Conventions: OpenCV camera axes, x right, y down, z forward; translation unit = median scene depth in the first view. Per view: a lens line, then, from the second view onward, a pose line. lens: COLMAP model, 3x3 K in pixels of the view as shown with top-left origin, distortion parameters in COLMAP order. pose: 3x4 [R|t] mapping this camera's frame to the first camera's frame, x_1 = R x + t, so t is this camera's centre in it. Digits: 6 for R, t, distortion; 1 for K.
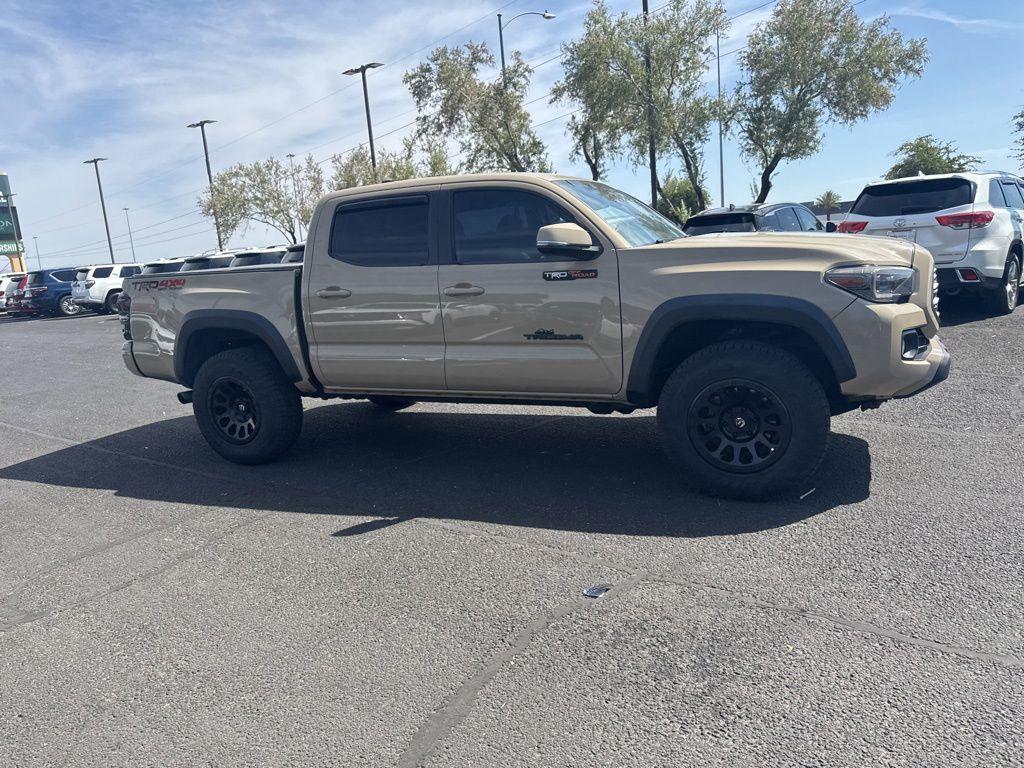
lens RADIAL K [[722.3, 0, 513.5], [0, 722.3, 384.5], [0, 0, 1]] dist [0.043883, -0.047484]
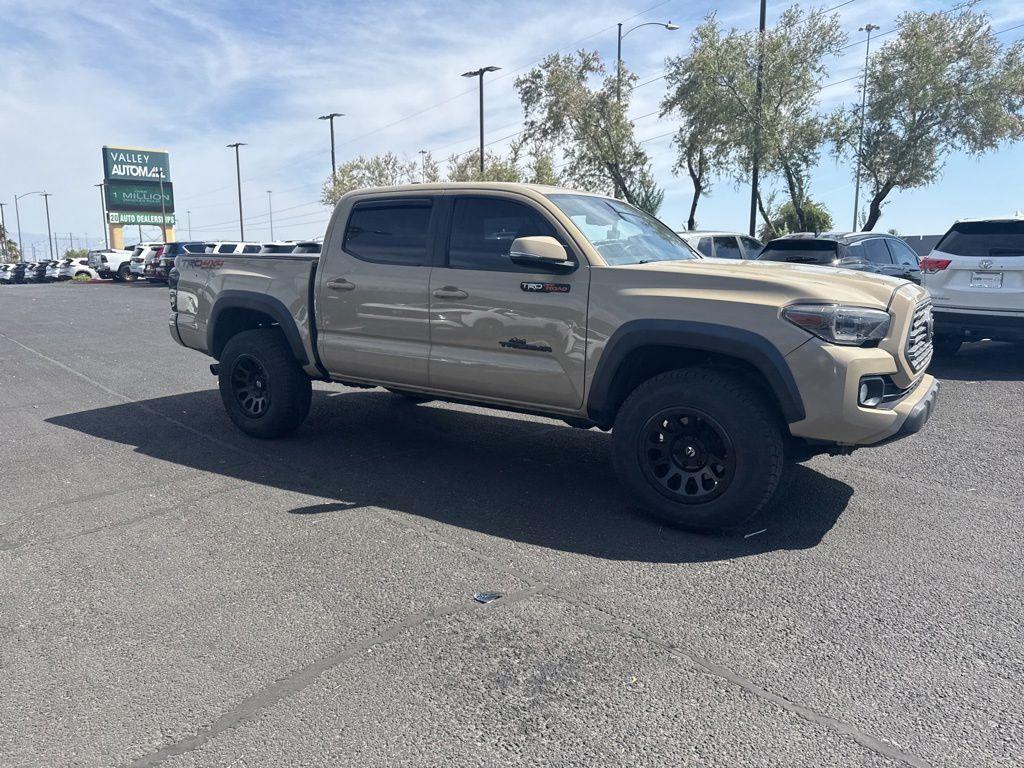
lens RADIAL K [[722.3, 0, 514.2], [0, 722.3, 384.0], [0, 0, 1]] dist [0.043883, -0.047484]
pose [[0.983878, 0.107465, -0.142950, 0.158721], [-0.108491, 0.994097, 0.000620, -0.010546], [0.142173, 0.014899, 0.989730, -0.004947]]
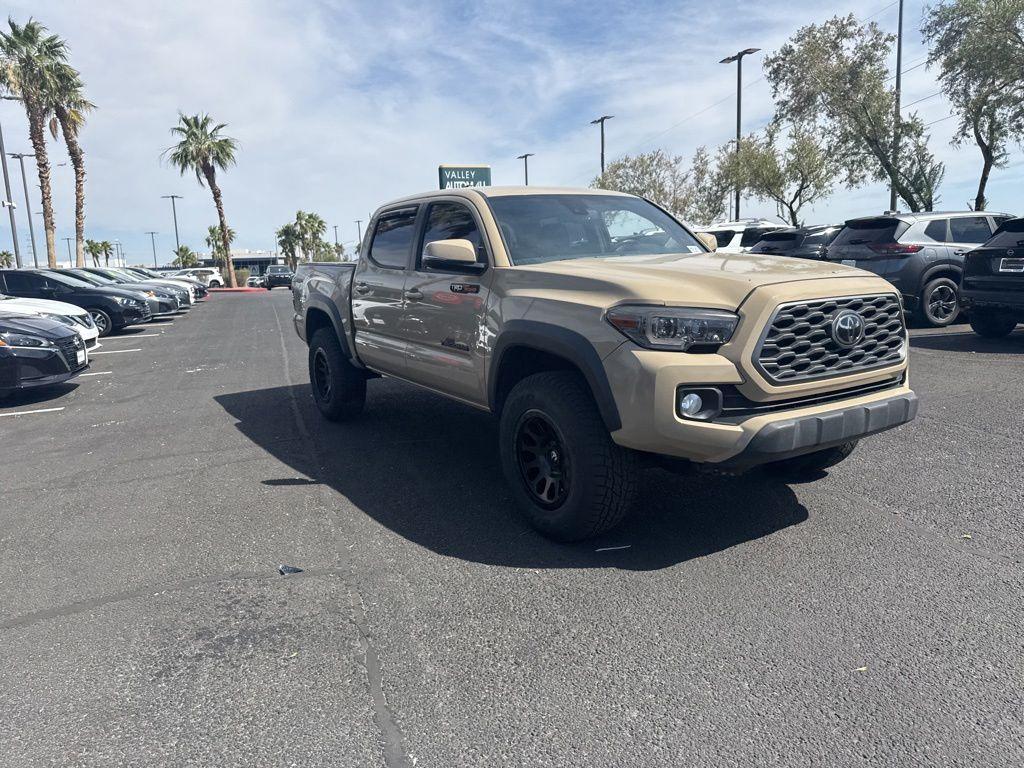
lens RADIAL K [[722.3, 0, 512.4], [0, 722.3, 383.6], [0, 0, 1]] dist [0.043883, -0.047484]
pose [[0.835153, 0.144758, -0.530627, 0.579348], [-0.135452, 0.989162, 0.056661, -0.068715], [0.533079, 0.024554, 0.845709, 0.126936]]
